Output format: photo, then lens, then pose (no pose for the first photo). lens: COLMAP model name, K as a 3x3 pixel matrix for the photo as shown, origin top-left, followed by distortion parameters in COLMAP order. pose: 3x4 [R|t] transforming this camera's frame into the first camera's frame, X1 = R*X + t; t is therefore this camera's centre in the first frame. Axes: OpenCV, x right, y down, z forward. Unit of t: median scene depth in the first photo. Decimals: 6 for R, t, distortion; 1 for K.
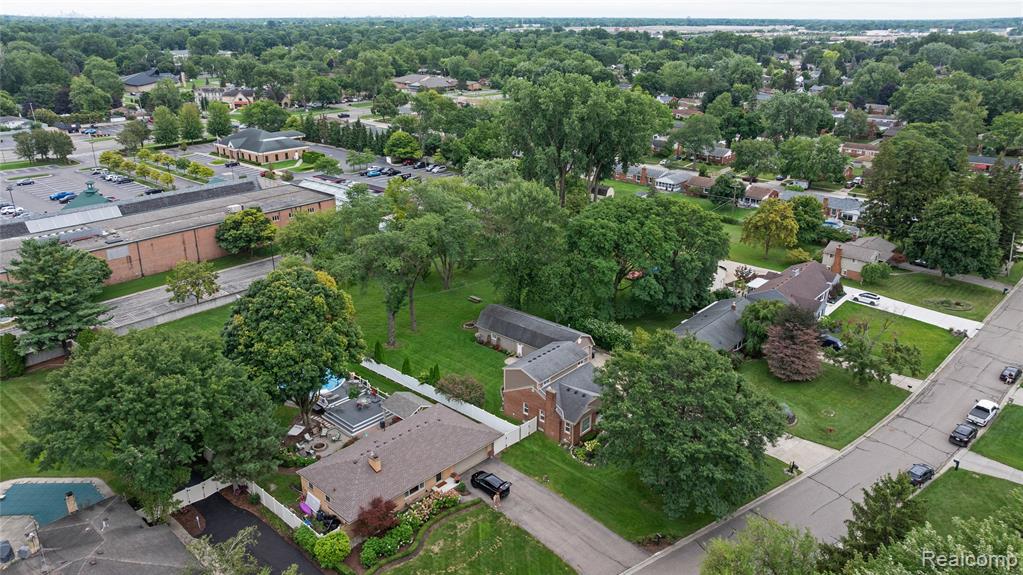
lens RADIAL K [[720.1, 0, 511.5], [0, 720.1, 287.5], [0, 0, 1]] dist [-0.023278, 0.004683]
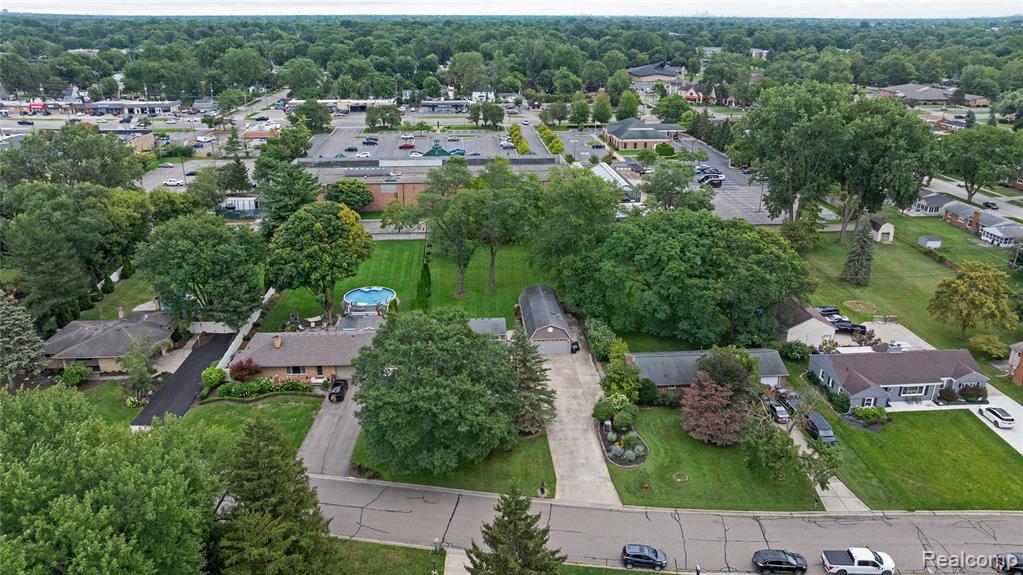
lens RADIAL K [[720.1, 0, 511.5], [0, 720.1, 287.5], [0, 0, 1]] dist [-0.023278, 0.004683]
pose [[0.718160, 0.247180, -0.650499, 0.307924], [-0.246791, 0.964496, 0.094034, -0.029594], [0.650646, 0.093006, 0.753664, 0.073400]]
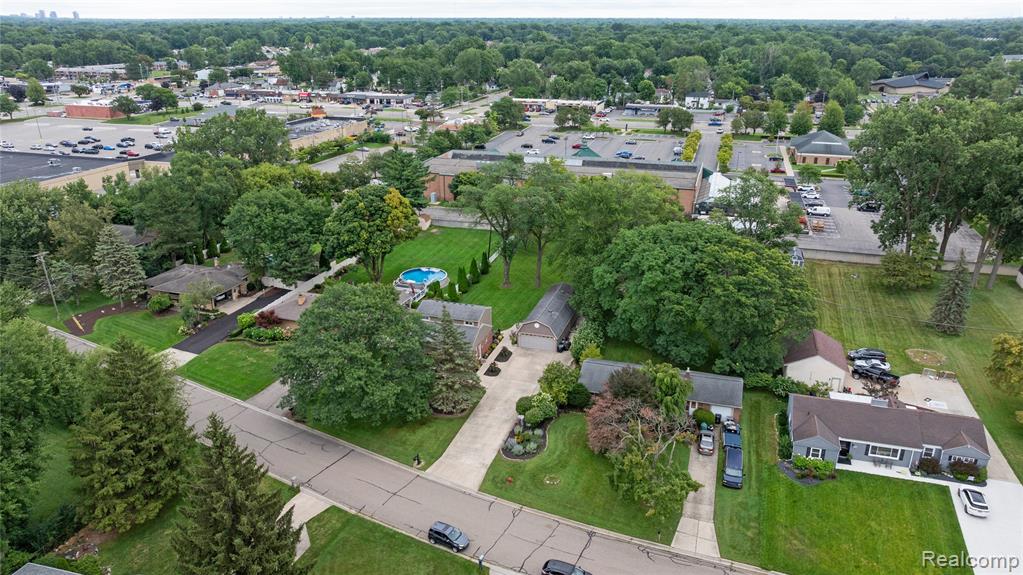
lens RADIAL K [[720.1, 0, 511.5], [0, 720.1, 287.5], [0, 0, 1]] dist [-0.023278, 0.004683]
pose [[0.411242, 0.319206, -0.853808, 0.417322], [-0.321312, 0.927320, 0.191928, -0.073290], [0.853017, 0.195410, 0.483918, 0.188851]]
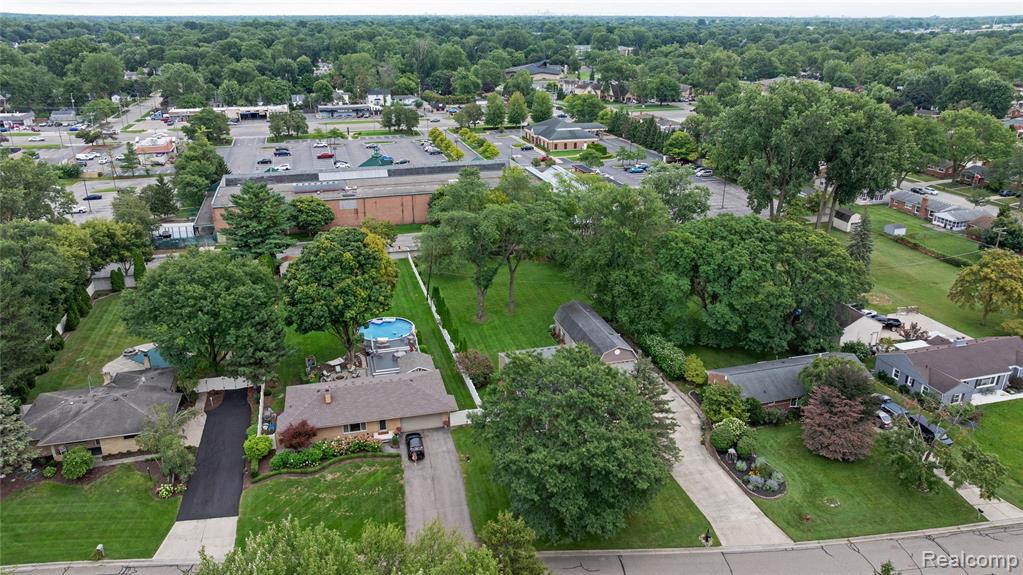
lens RADIAL K [[720.1, 0, 511.5], [0, 720.1, 287.5], [0, 0, 1]] dist [-0.023278, 0.004683]
pose [[0.843582, 0.190064, -0.502241, 0.190420], [-0.189221, 0.980491, 0.053226, -0.015150], [0.502559, 0.050134, 0.863088, 0.037874]]
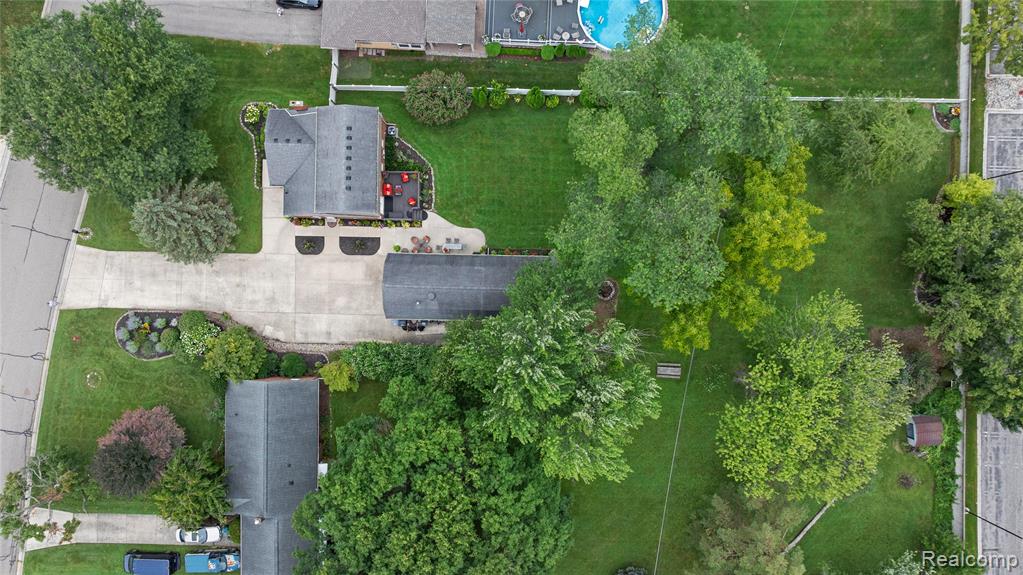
lens RADIAL K [[720.1, 0, 511.5], [0, 720.1, 287.5], [0, 0, 1]] dist [-0.023278, 0.004683]
pose [[-0.760363, 0.649251, -0.017892, 0.008224], [-0.224161, -0.236469, 0.945428, -0.262657], [0.609590, 0.722880, 0.325339, 0.364065]]
